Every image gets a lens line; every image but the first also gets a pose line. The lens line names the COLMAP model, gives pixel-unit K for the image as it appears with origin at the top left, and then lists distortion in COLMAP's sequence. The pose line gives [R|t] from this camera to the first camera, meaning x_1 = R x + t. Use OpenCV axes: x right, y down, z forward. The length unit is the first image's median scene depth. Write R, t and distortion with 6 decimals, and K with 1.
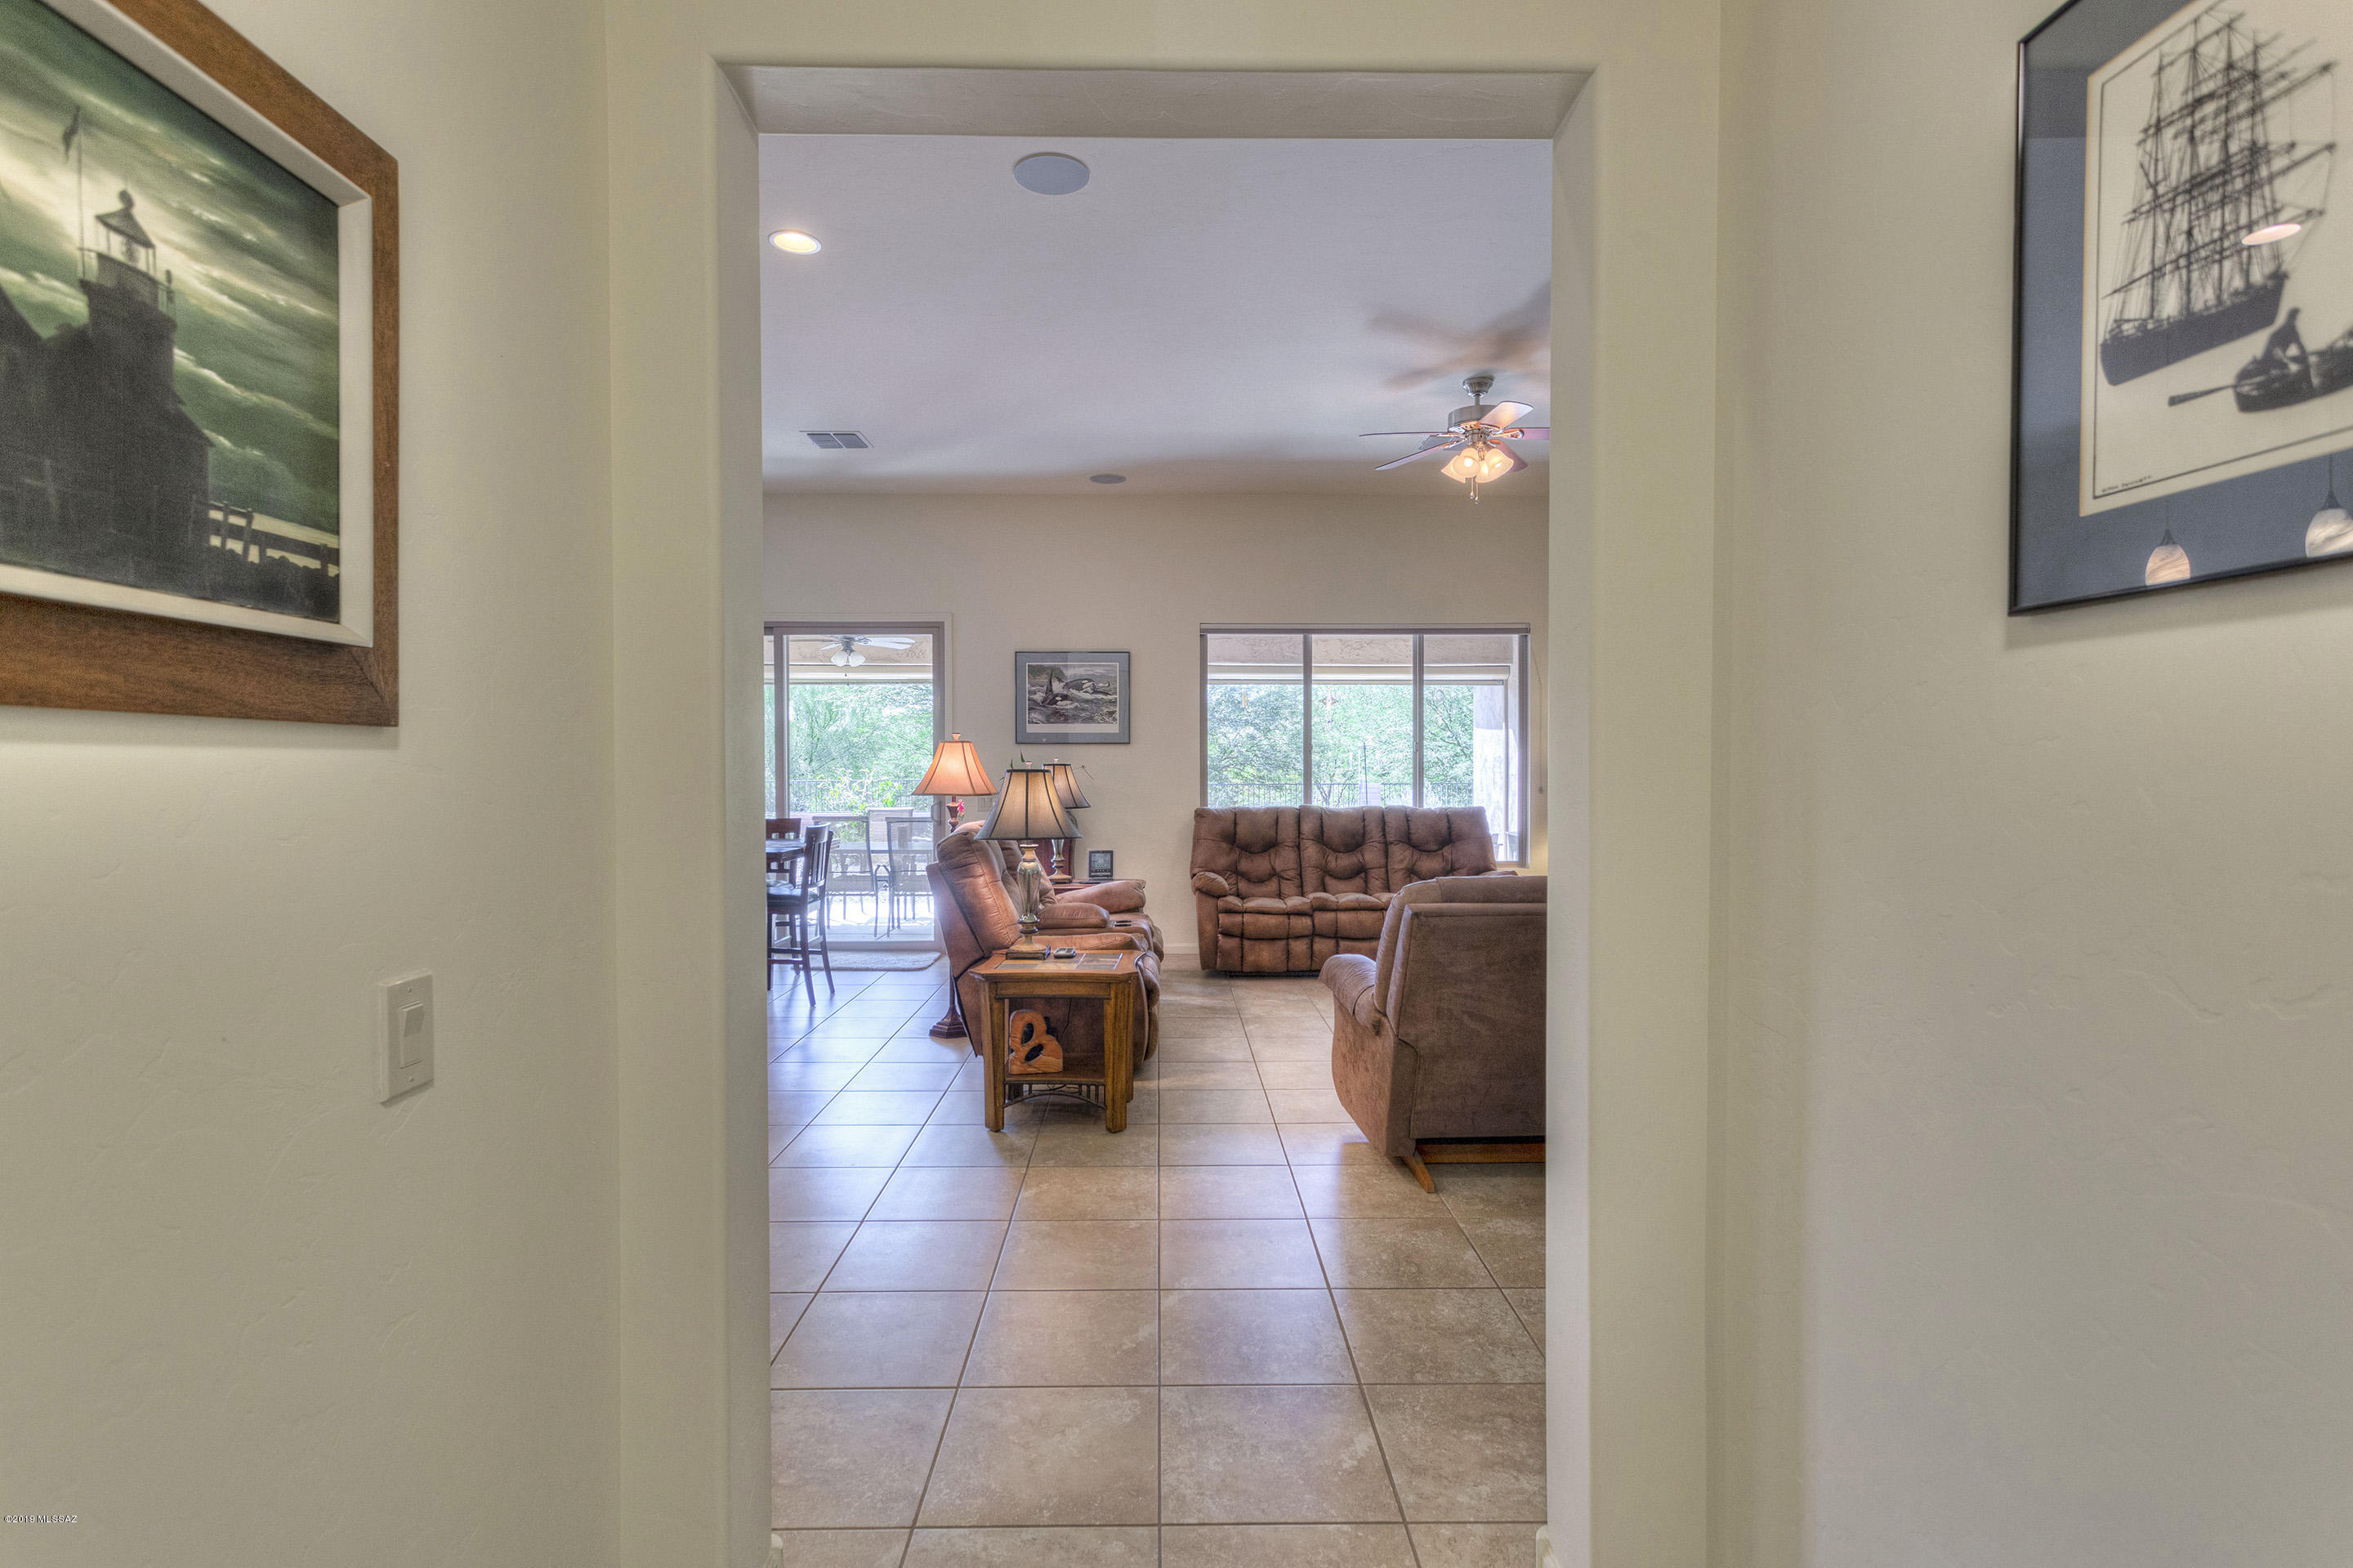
lens RADIAL K [[1117.6, 0, 1164.2], [0, 1117.6, 782.3], [0, 0, 1]] dist [0.002143, 0.004686]
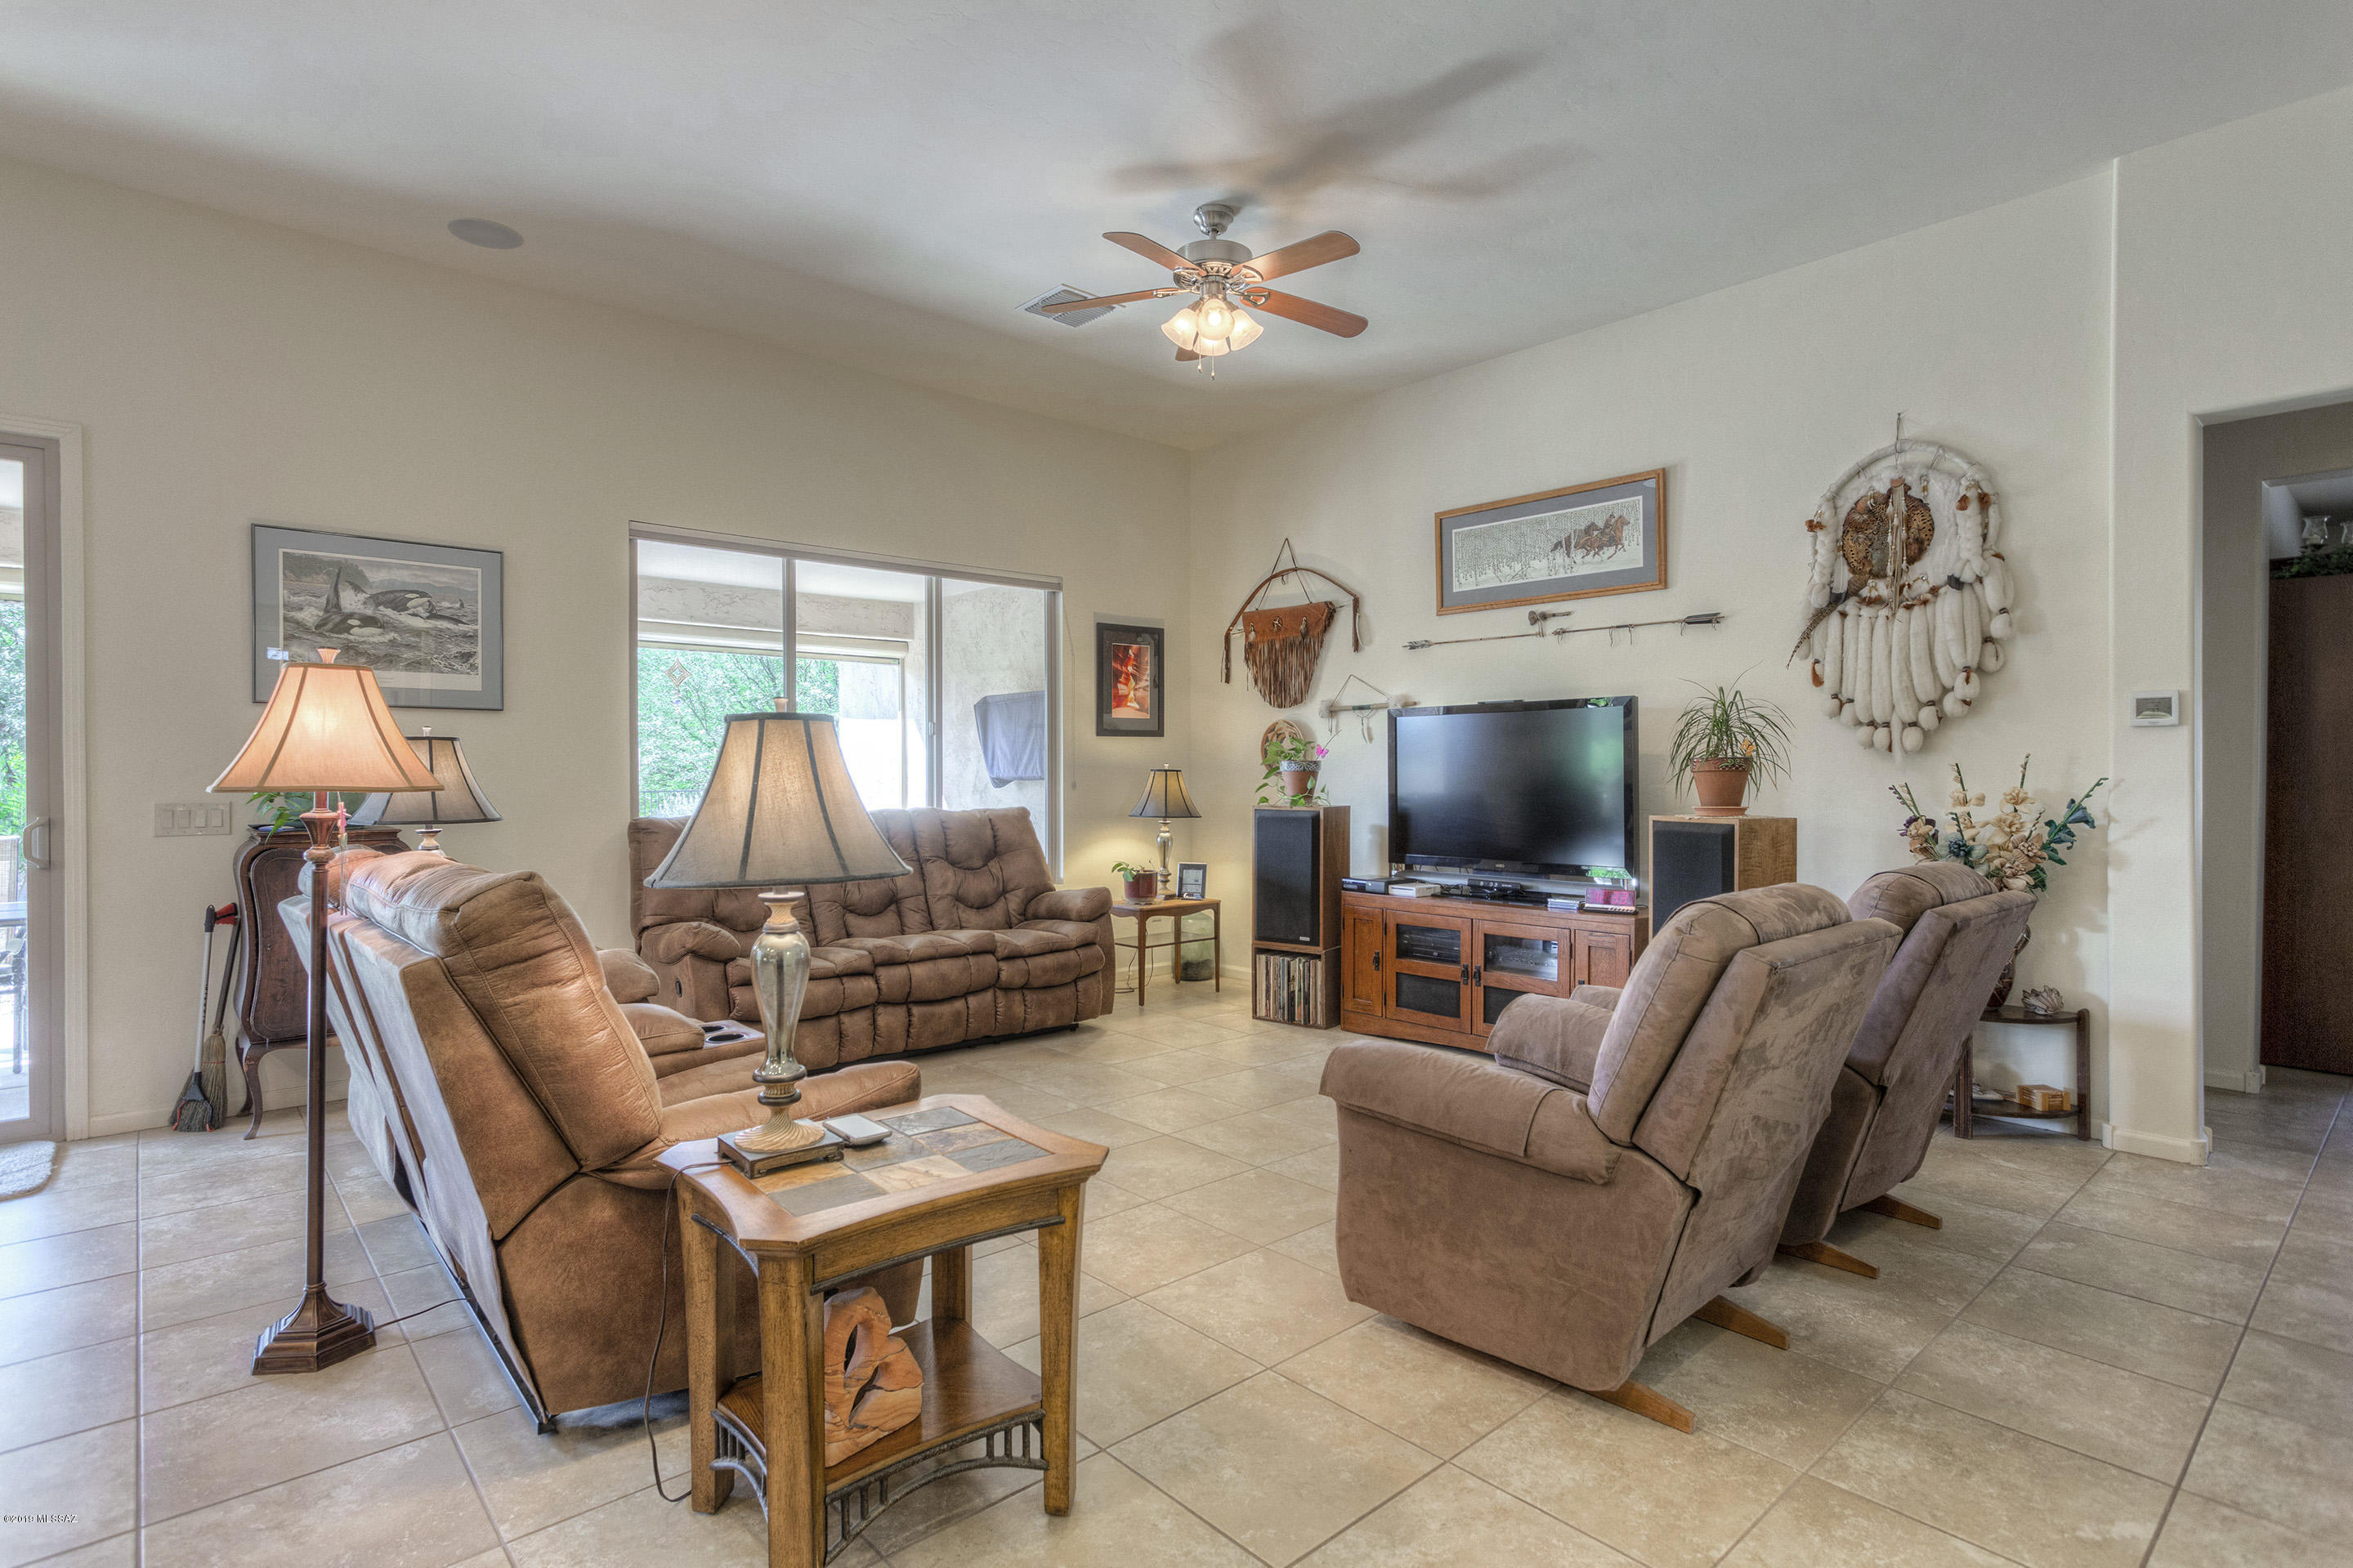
lens RADIAL K [[1174.7, 0, 1177.5], [0, 1174.7, 780.8], [0, 0, 1]] dist [0.003168, 0.000876]
pose [[0.753529, -0.005893, 0.657388, -0.174671], [0.012739, 0.999903, -0.005638, 0.009742], [-0.657291, 0.012623, 0.753531, 0.326117]]
